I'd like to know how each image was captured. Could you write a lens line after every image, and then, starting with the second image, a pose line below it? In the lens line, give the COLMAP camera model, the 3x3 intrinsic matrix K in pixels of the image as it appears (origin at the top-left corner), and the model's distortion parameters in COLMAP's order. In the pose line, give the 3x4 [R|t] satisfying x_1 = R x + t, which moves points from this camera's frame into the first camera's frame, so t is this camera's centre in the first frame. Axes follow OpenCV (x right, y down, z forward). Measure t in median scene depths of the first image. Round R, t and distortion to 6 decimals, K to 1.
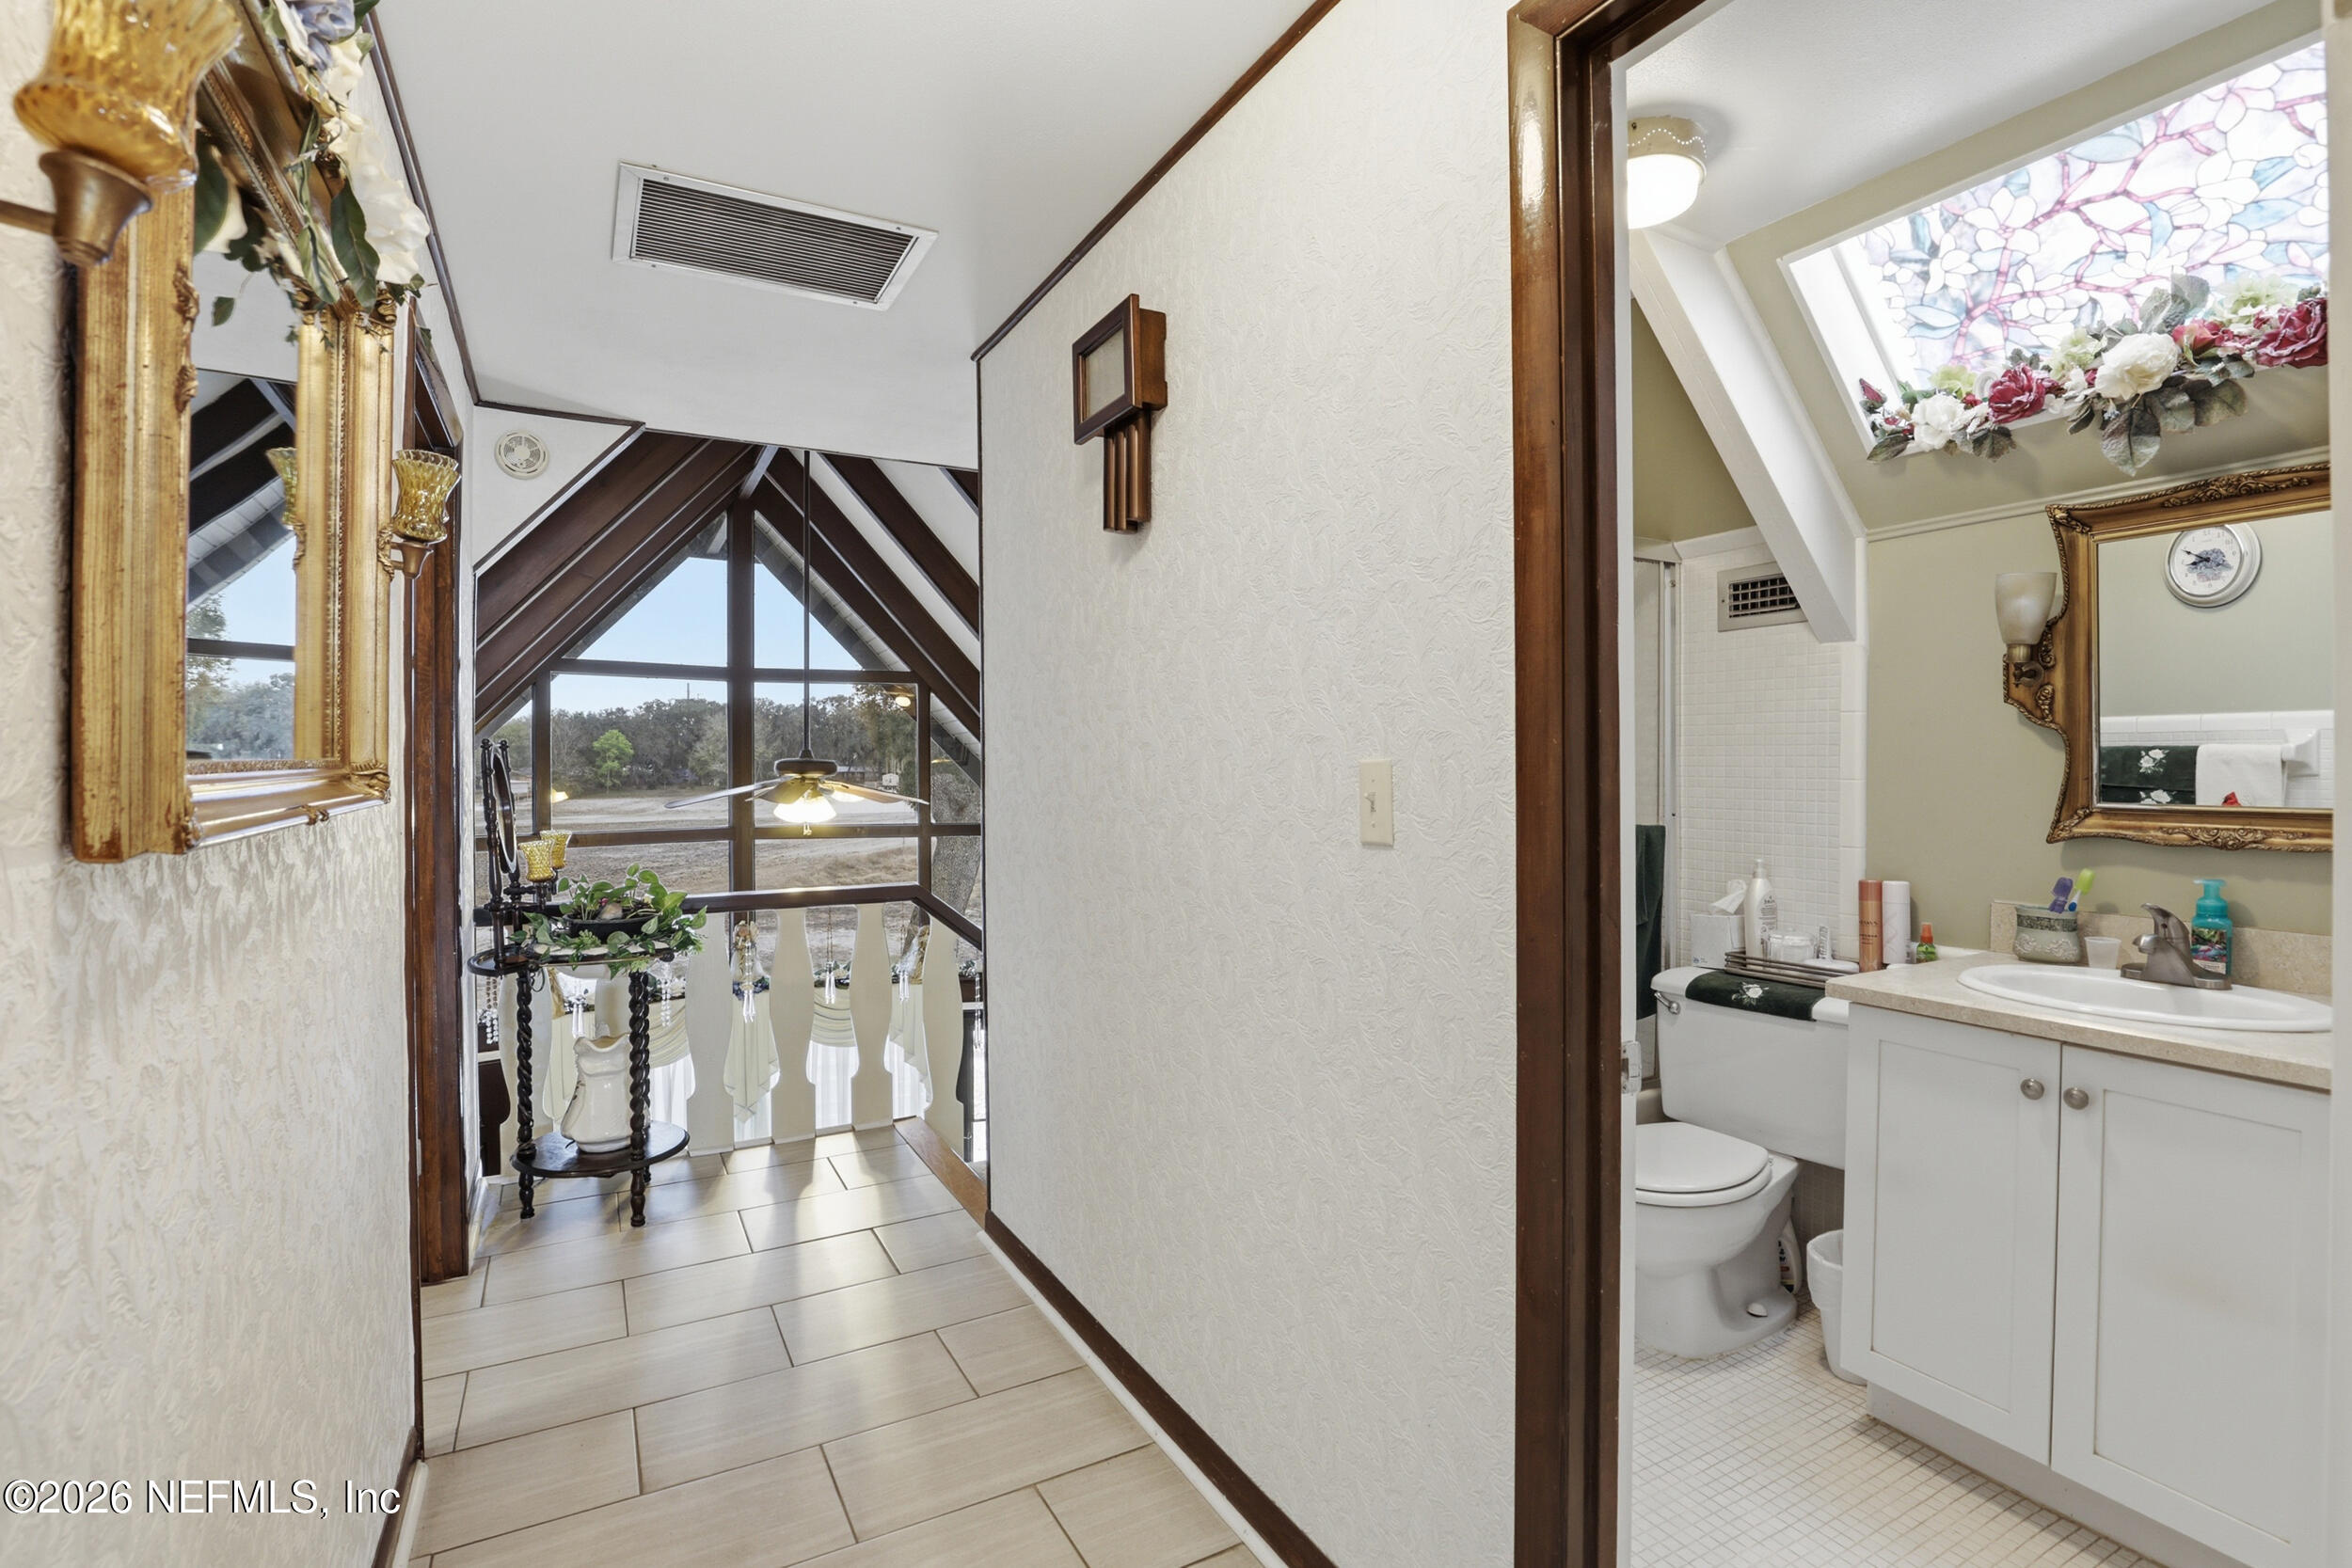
lens RADIAL K [[1094.7, 0, 1210.8], [0, 1094.7, 777.0], [0, 0, 1]] dist [-0.017743, 0.007387]
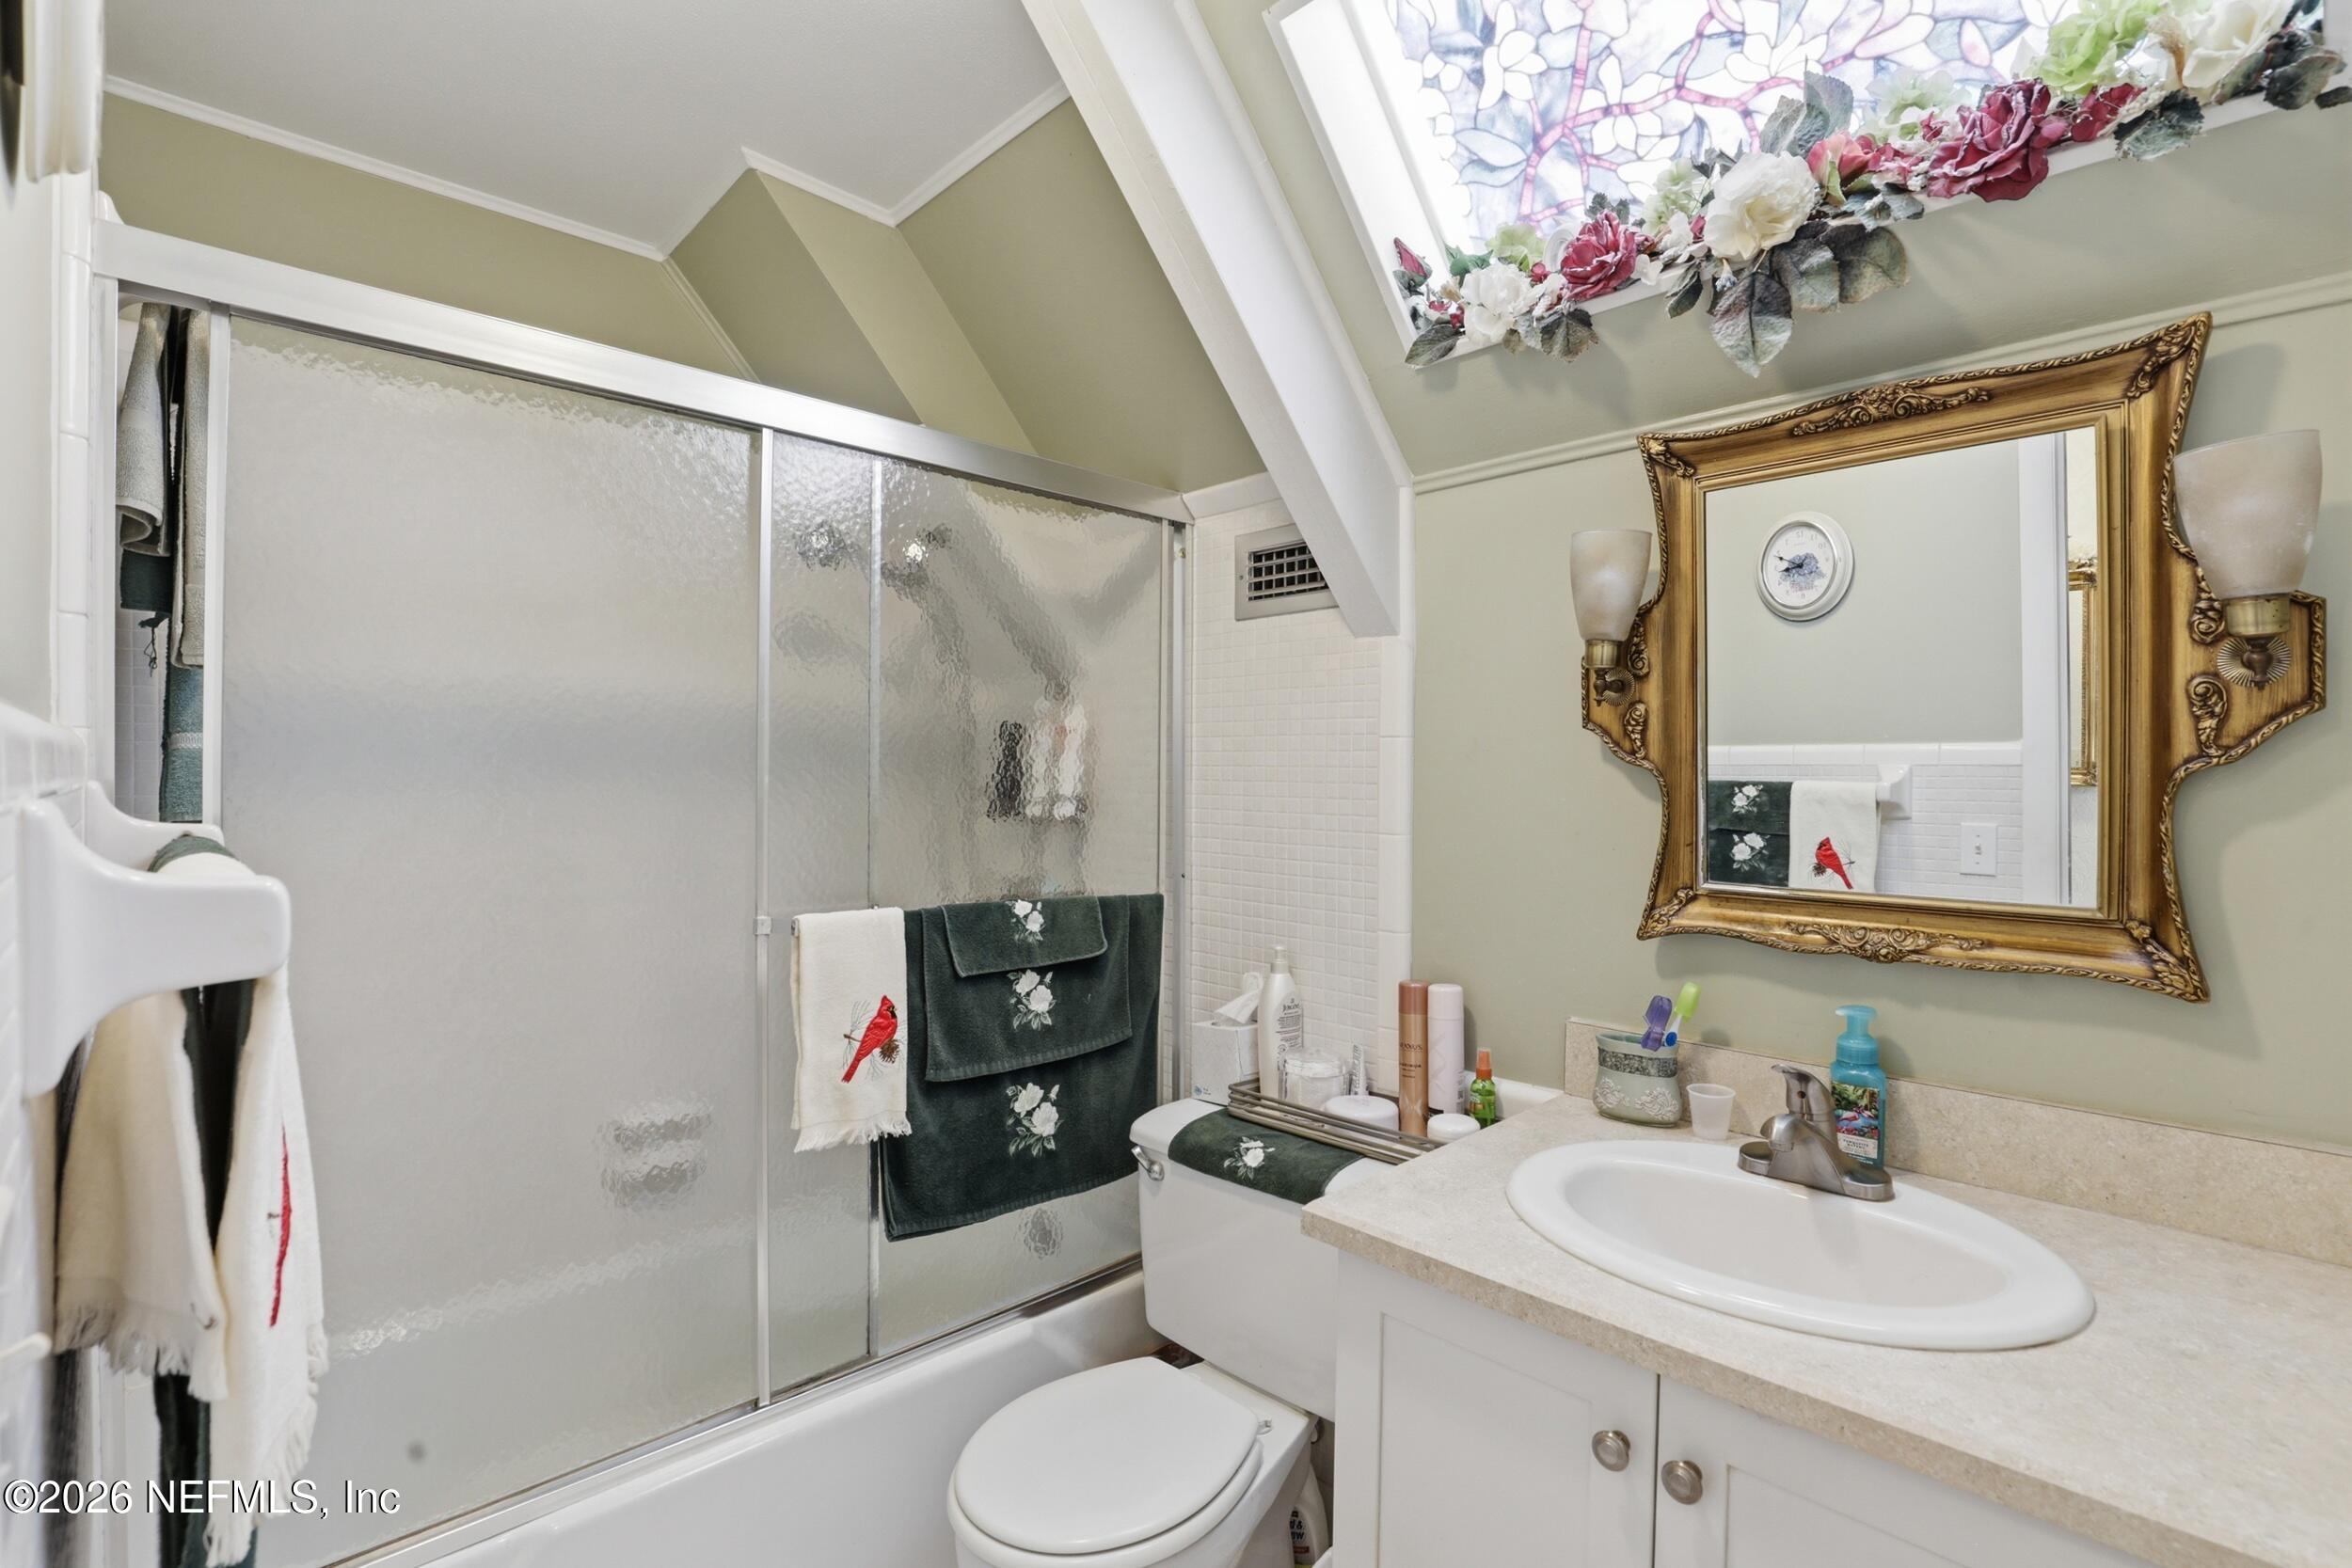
lens RADIAL K [[1094.7, 0, 1167.9], [0, 1094.7, 778.6], [0, 0, 1]] dist [-0.017743, 0.007387]
pose [[0.969333, 0.007586, 0.245634, 0.325003], [-0.005450, 0.999941, -0.009375, -0.030166], [-0.245690, 0.007749, 0.969317, 0.420810]]
